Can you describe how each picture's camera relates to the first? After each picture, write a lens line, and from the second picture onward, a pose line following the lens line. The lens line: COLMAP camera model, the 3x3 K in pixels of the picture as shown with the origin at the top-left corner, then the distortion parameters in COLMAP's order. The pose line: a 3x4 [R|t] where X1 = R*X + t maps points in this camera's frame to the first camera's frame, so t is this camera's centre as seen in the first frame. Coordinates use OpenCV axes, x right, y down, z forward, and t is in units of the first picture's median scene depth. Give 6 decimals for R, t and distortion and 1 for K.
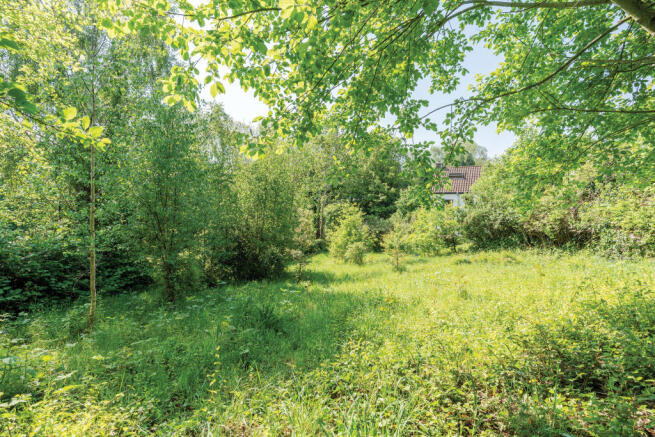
lens RADIAL K [[290.0, 0, 328.1], [0, 290.0, 213.5], [0, 0, 1]] dist [0.000990, 0.000164]
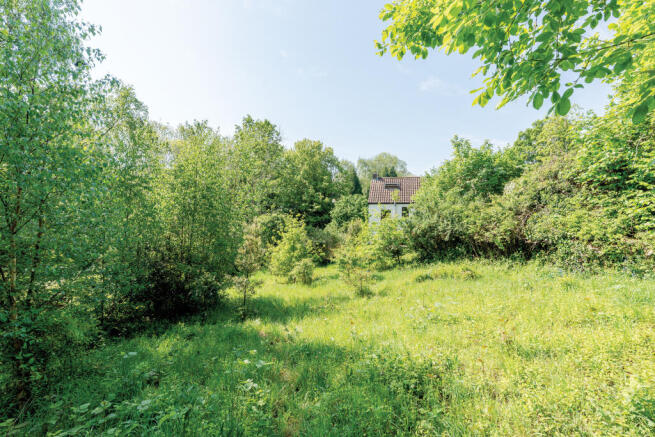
lens RADIAL K [[290.0, 0, 328.1], [0, 290.0, 213.5], [0, 0, 1]] dist [0.000990, 0.000164]
pose [[0.970136, -0.004736, 0.242516, -0.048896], [0.012519, 0.999454, -0.030563, -0.011454], [-0.242239, 0.032686, 0.969666, 0.133645]]
